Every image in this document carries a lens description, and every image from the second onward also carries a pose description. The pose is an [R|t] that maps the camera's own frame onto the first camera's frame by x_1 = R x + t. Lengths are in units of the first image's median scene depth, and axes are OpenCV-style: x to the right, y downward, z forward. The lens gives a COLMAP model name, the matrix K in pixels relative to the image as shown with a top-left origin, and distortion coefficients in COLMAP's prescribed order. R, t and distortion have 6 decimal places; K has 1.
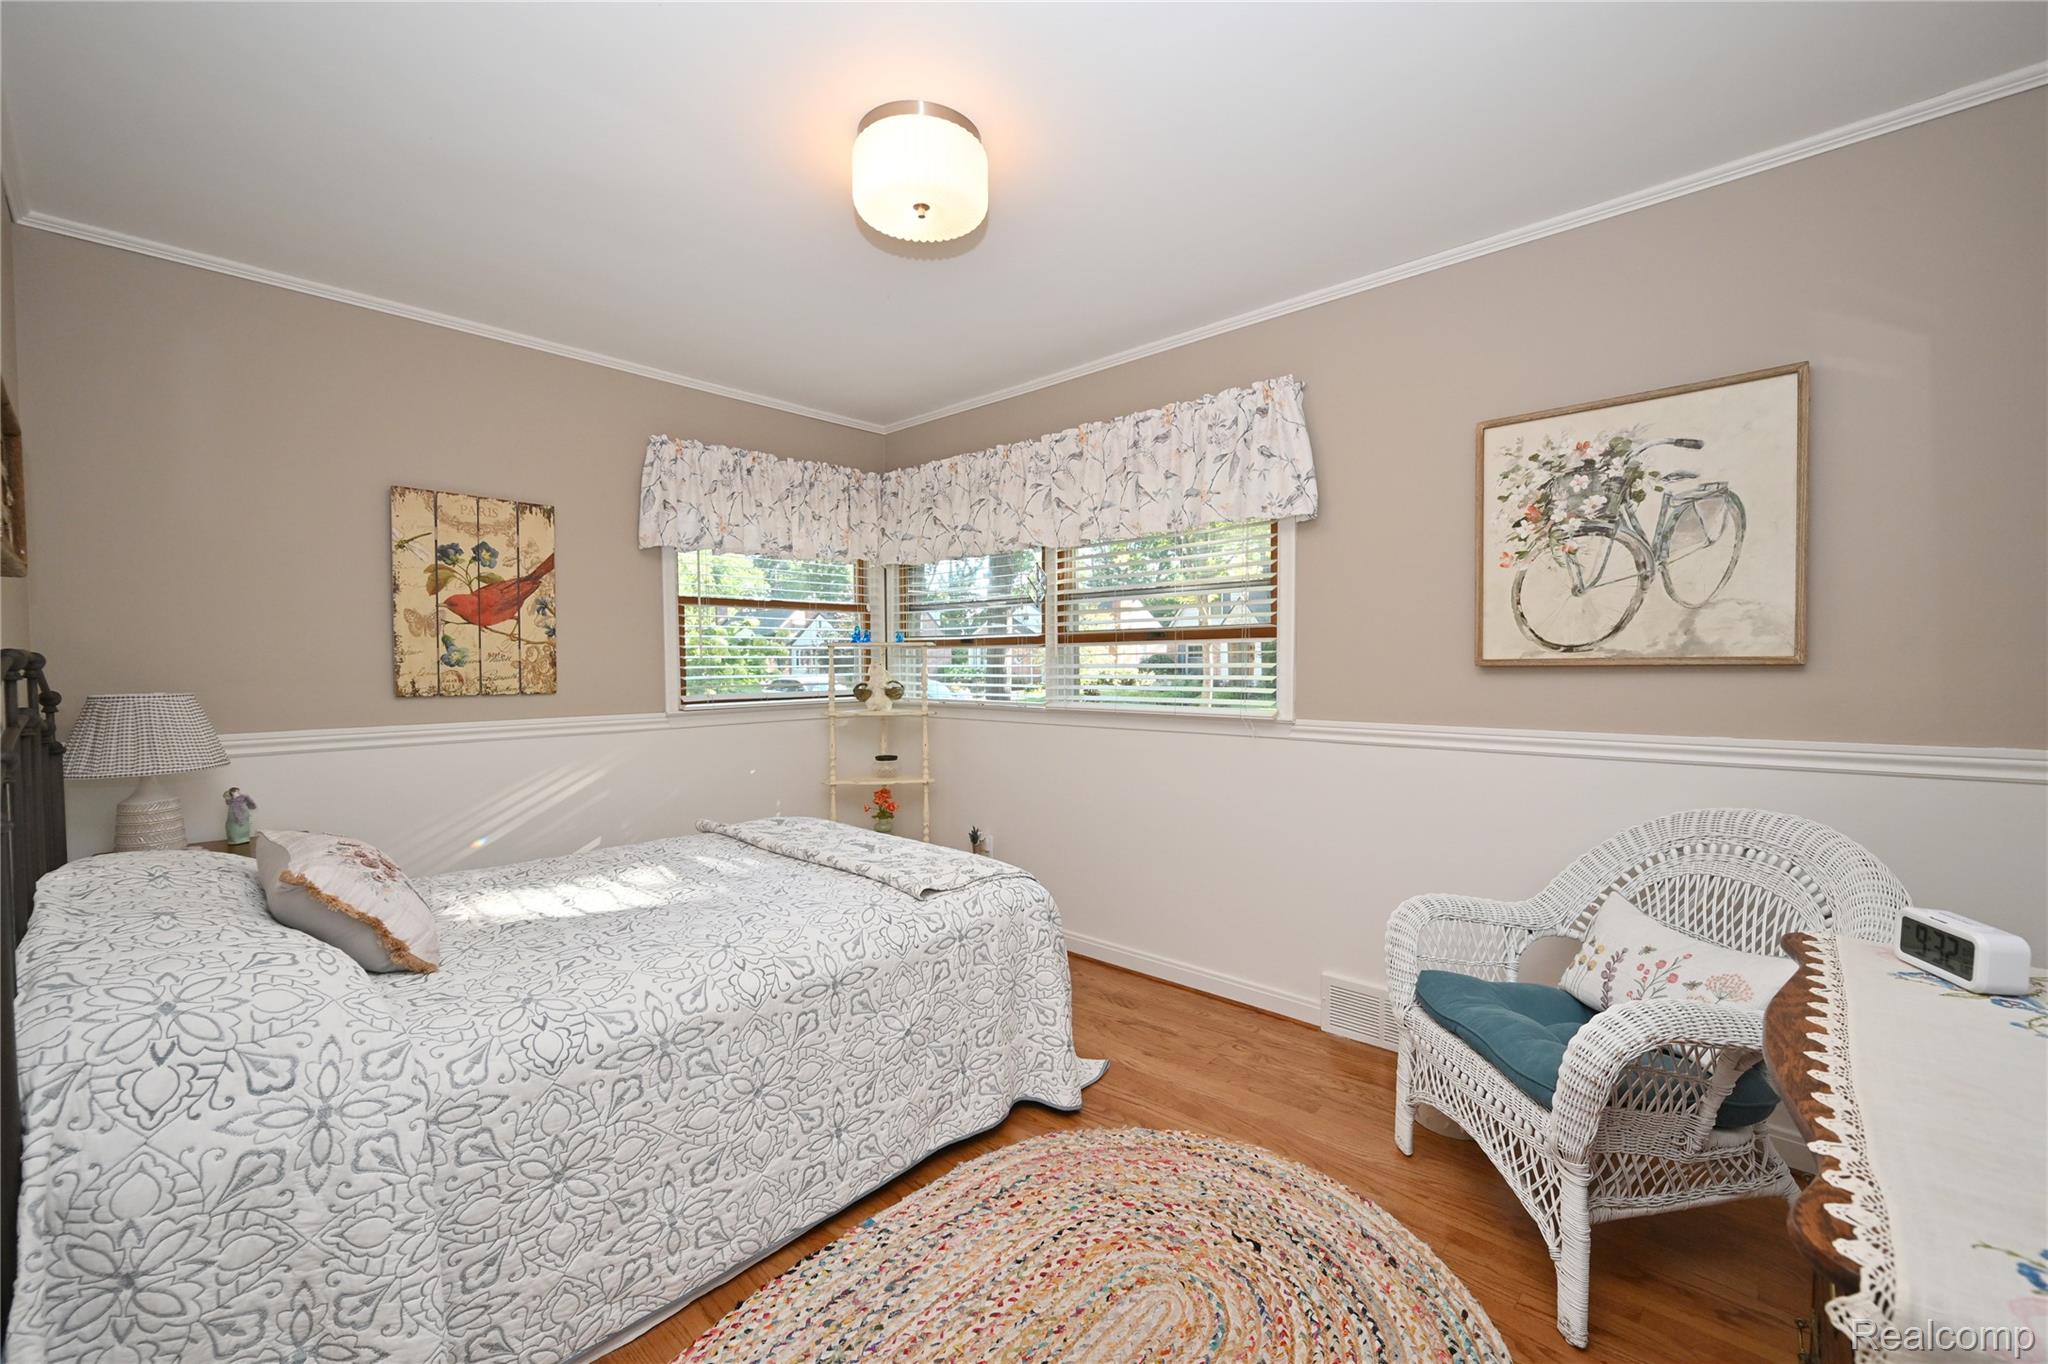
lens RADIAL K [[810.0, 0, 1030.0], [0, 810.0, 686.4], [0, 0, 1]] dist [0.001304, 0.000170]
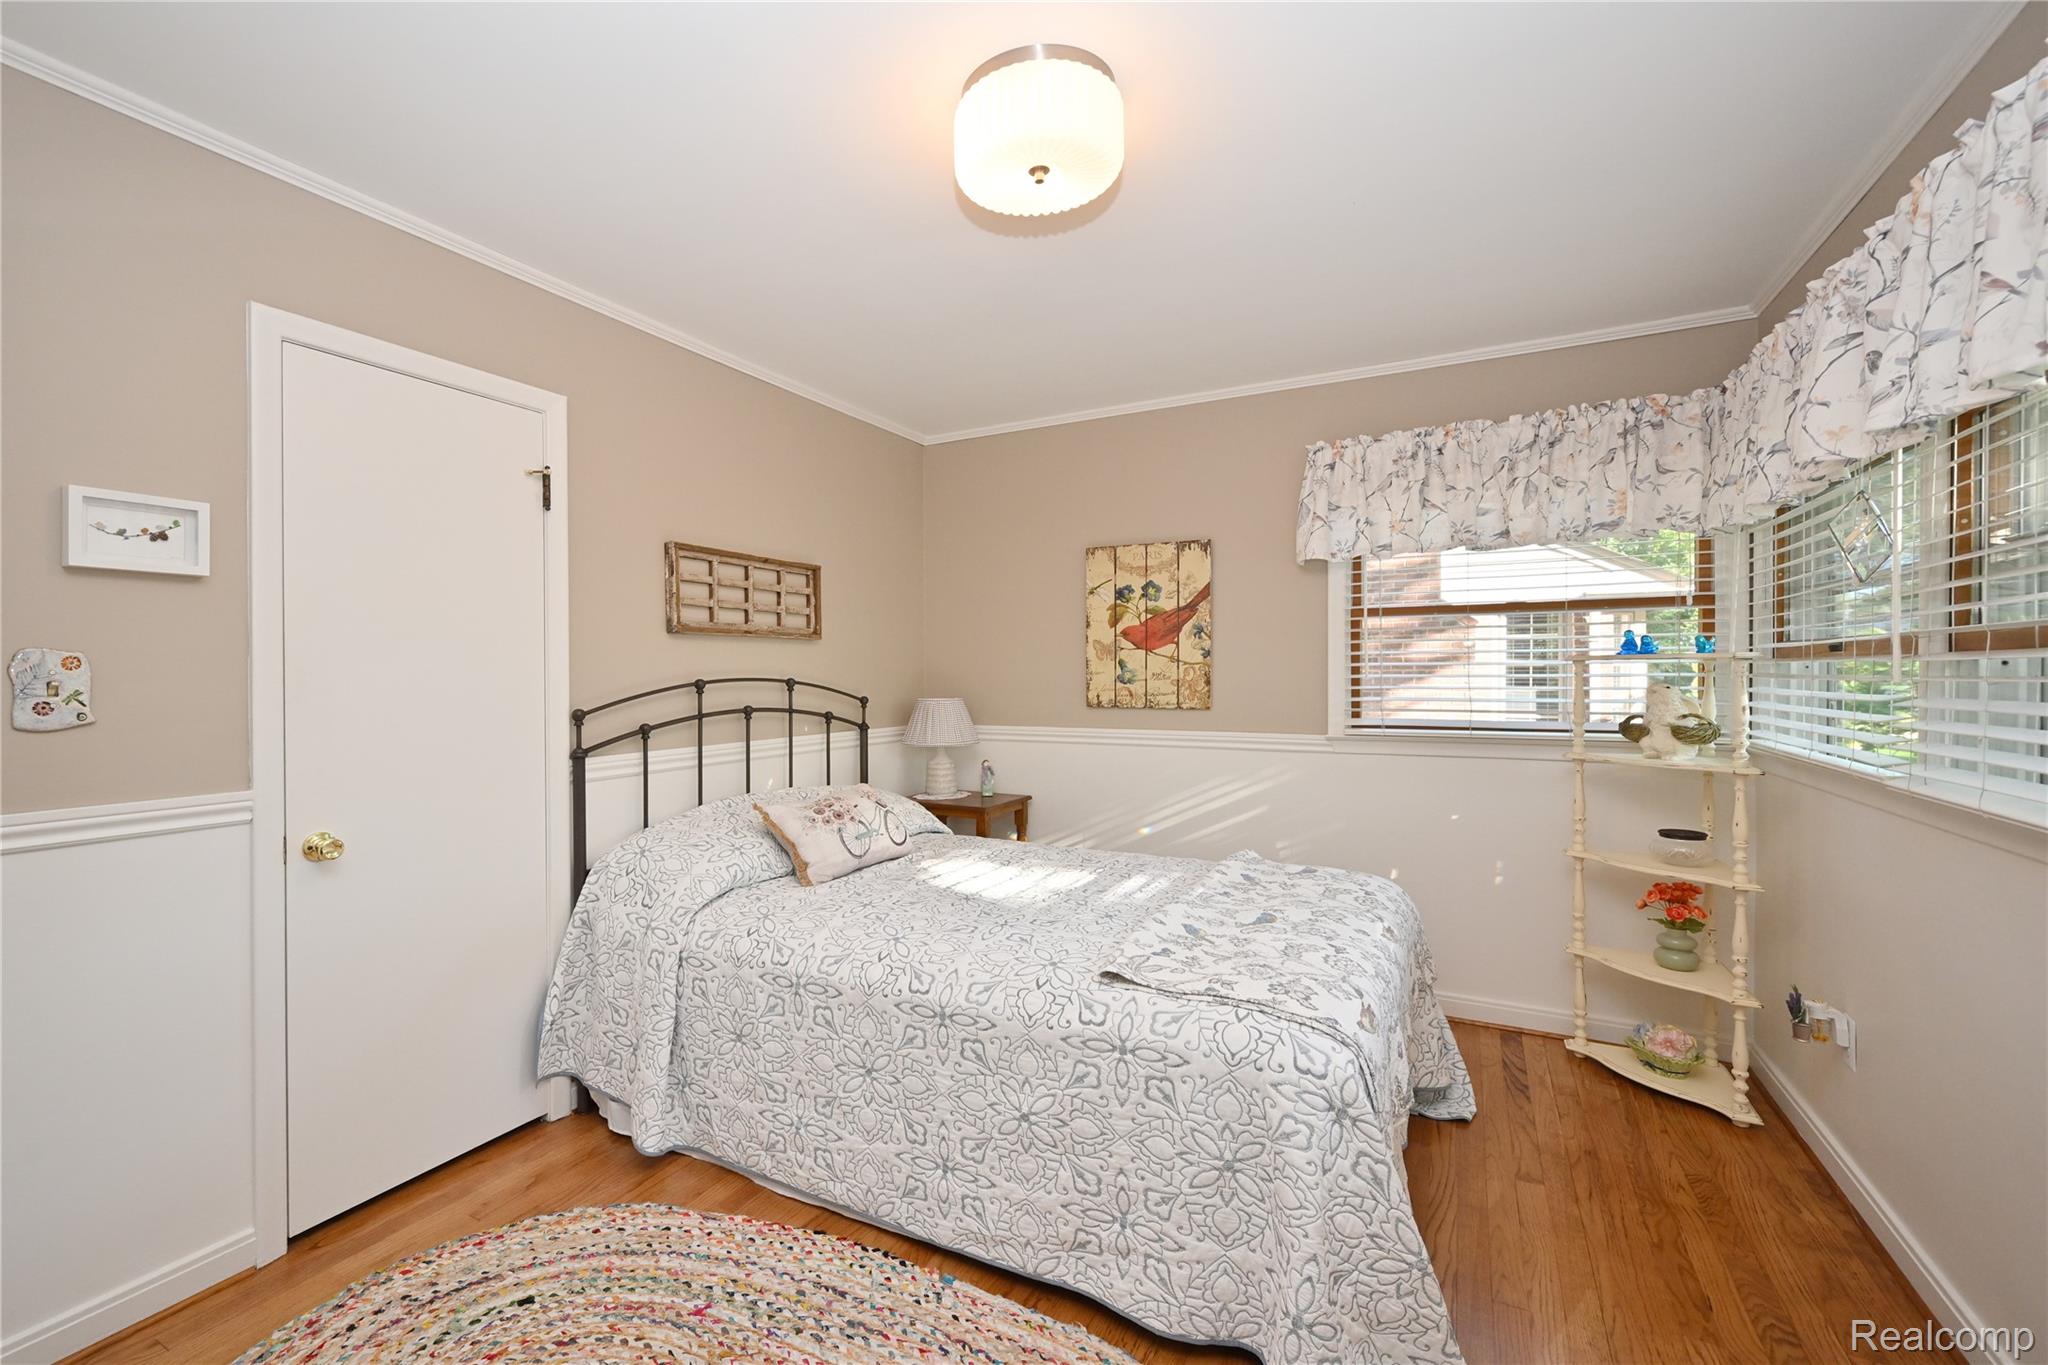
lens RADIAL K [[847.2, 0, 1031.5], [0, 847.2, 669.6], [0, 0, 1]] dist [0.001240, 0.000471]
pose [[0.278237, 0.003802, -0.960505, 0.500762], [-0.029165, 0.999565, -0.004492, -0.036915], [0.960069, 0.029263, 0.278227, 0.504437]]
